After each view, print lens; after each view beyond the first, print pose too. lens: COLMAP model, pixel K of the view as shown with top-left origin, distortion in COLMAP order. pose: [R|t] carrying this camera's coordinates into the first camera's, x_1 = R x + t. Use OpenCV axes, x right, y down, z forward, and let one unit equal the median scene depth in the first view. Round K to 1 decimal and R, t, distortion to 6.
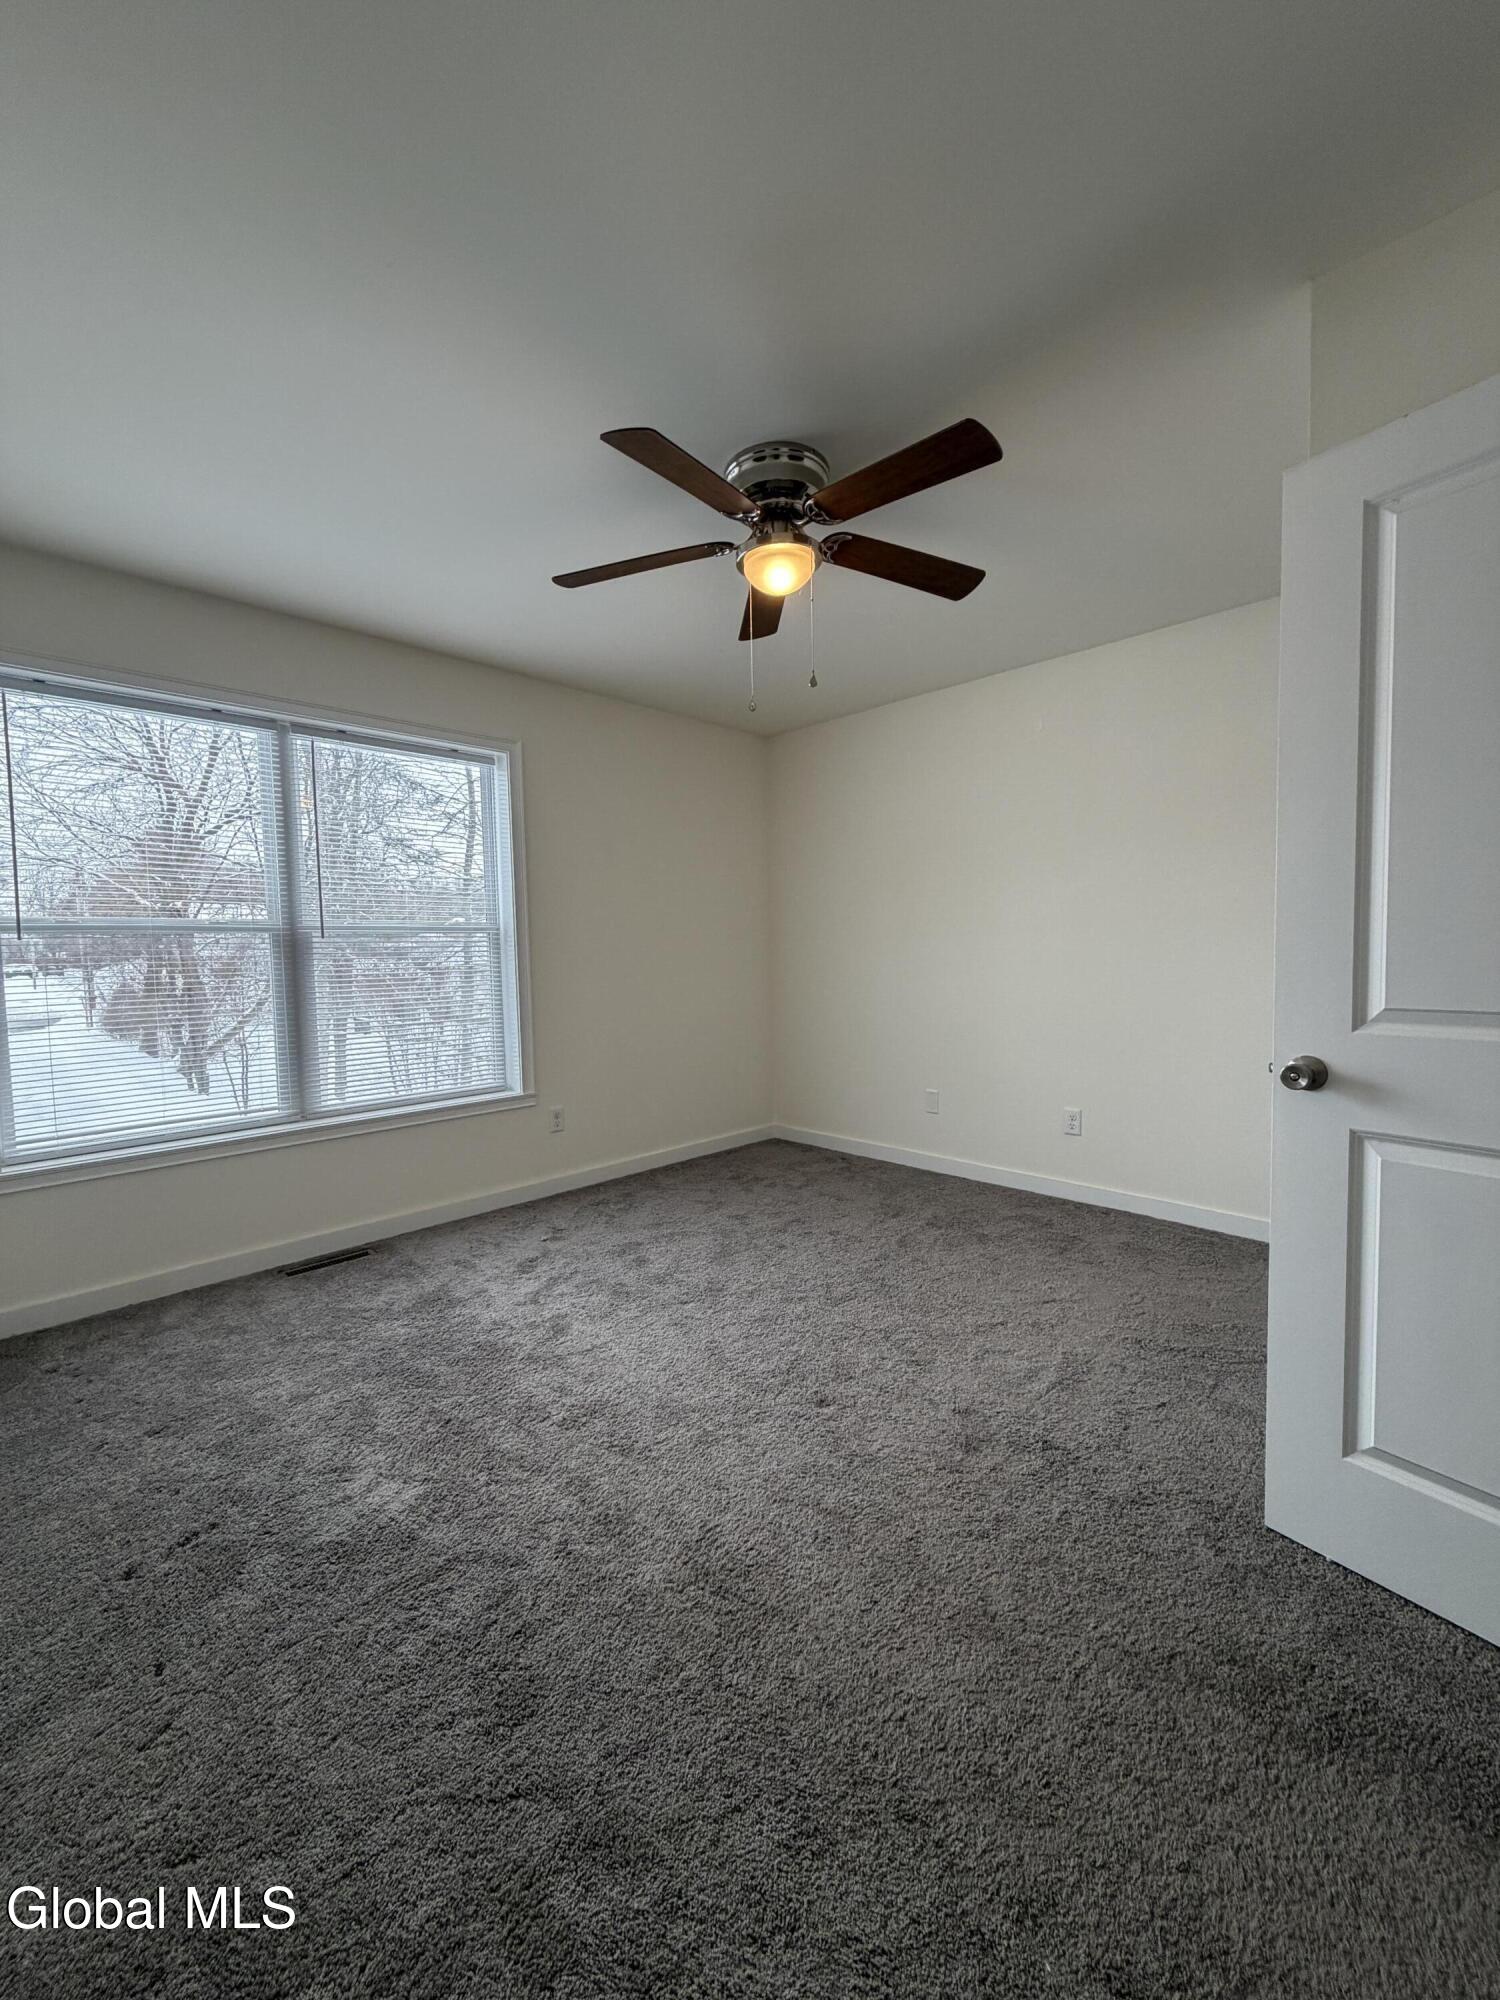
lens RADIAL K [[790.8, 0, 753.7], [0, 790.8, 1001.7], [0, 0, 1]] dist [-0.001427, 0.000059]
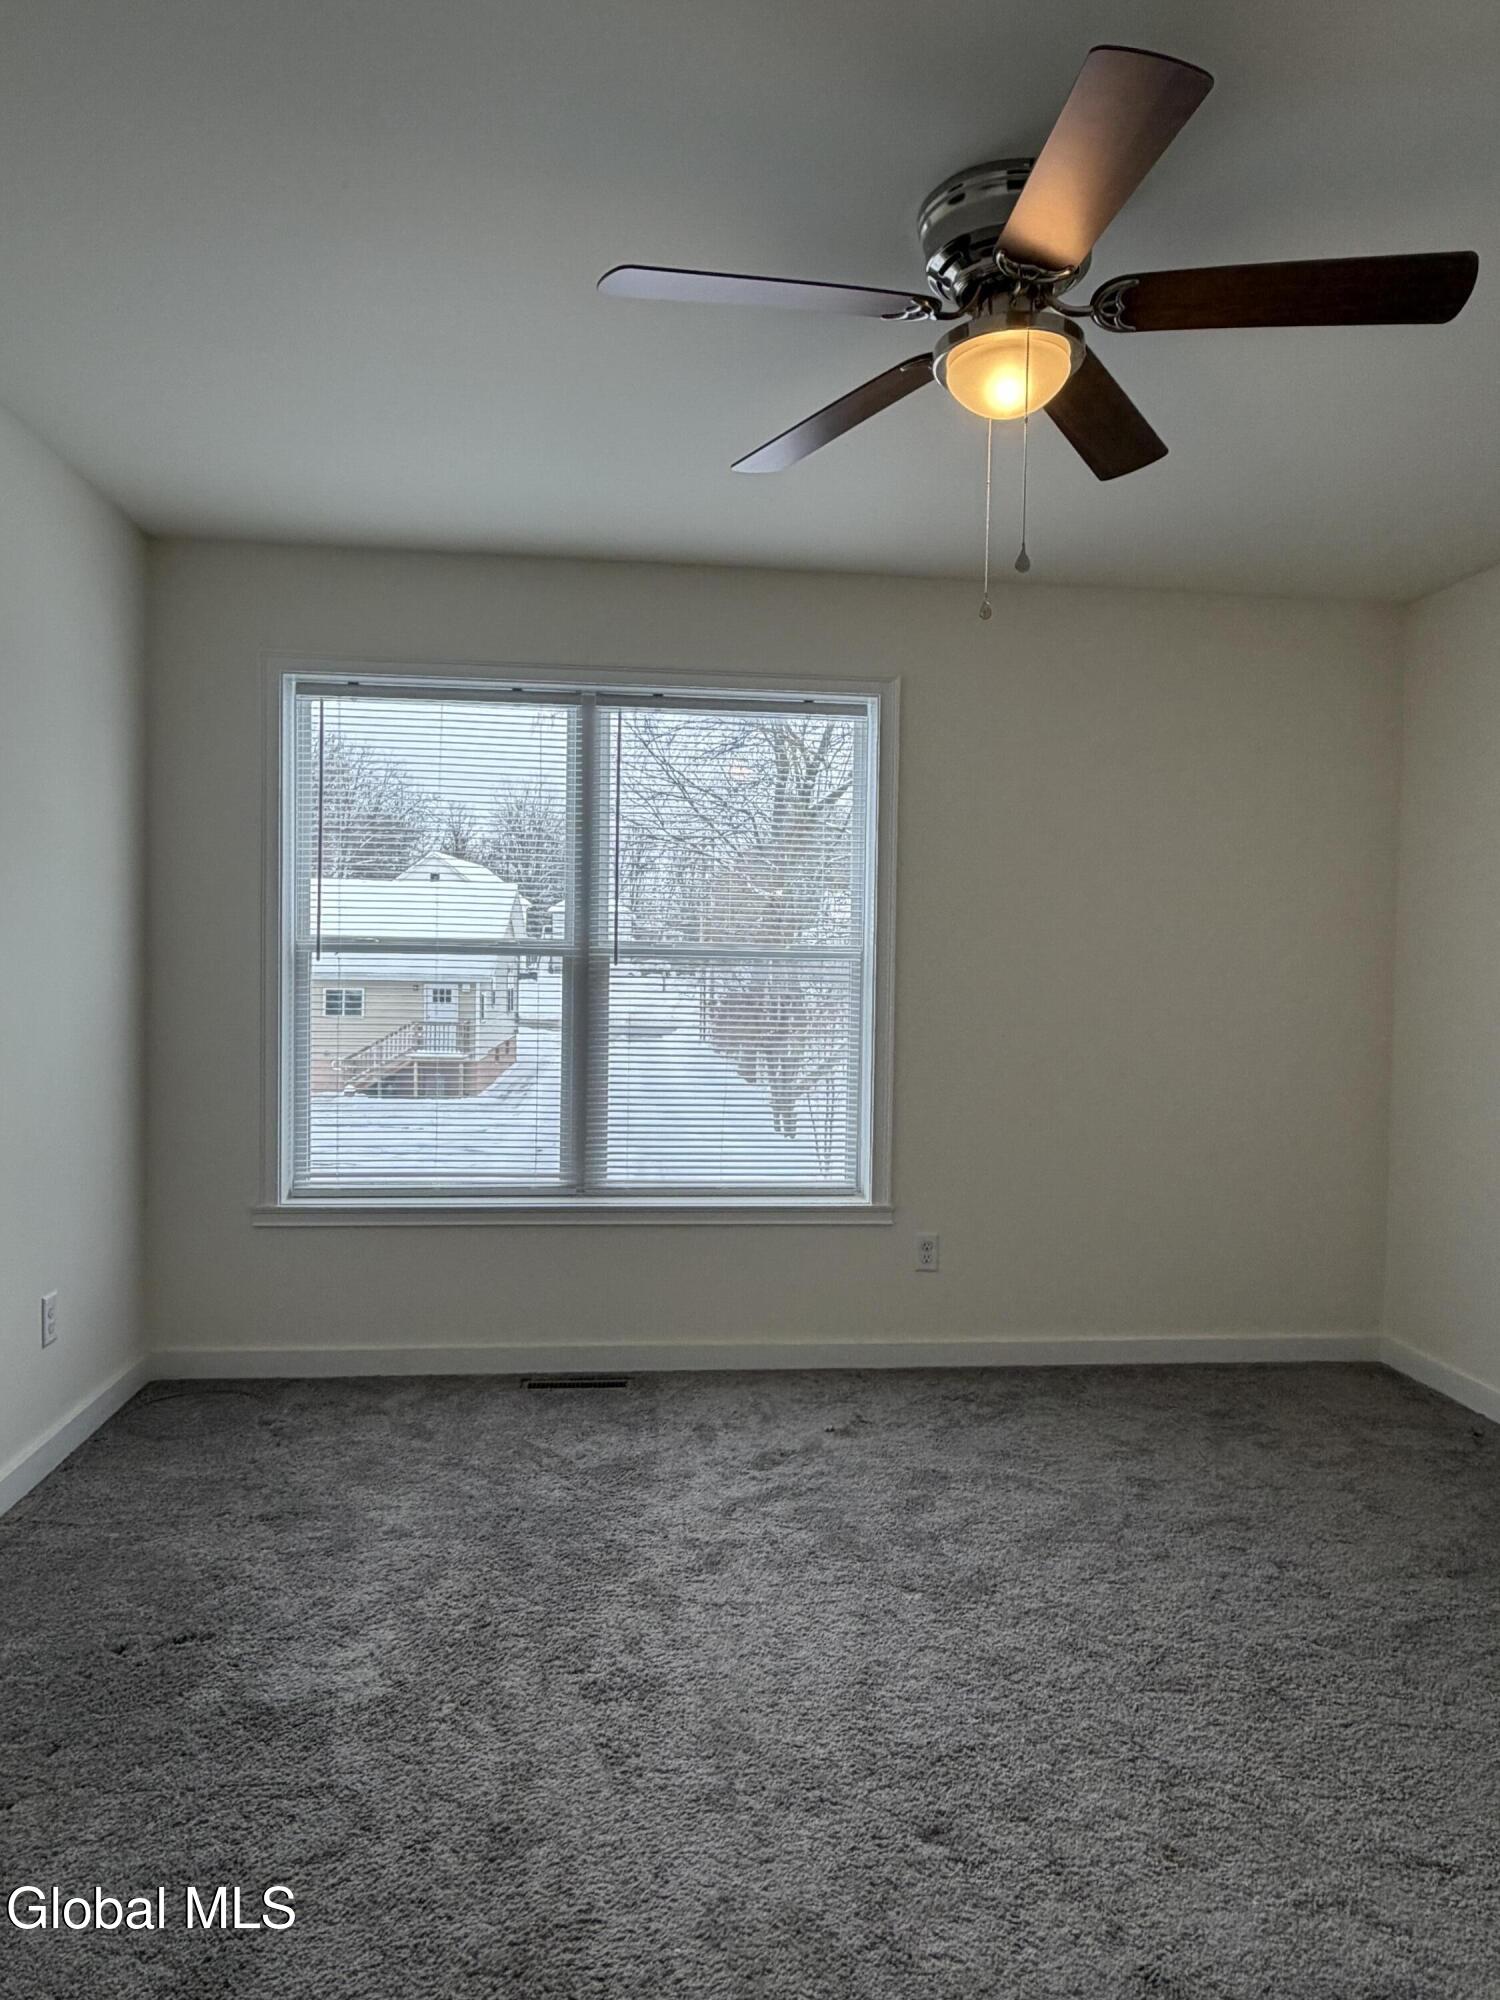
lens RADIAL K [[1263.8, 0, 770.8], [0, 1263.8, 1009.1], [0, 0, 1]] dist [-0.000018, -0.000476]
pose [[0.780218, 0.058096, -0.622804, 0.366607], [-0.076024, 0.997103, -0.002229, -0.048064], [0.620870, 0.049088, 0.782375, 0.135662]]
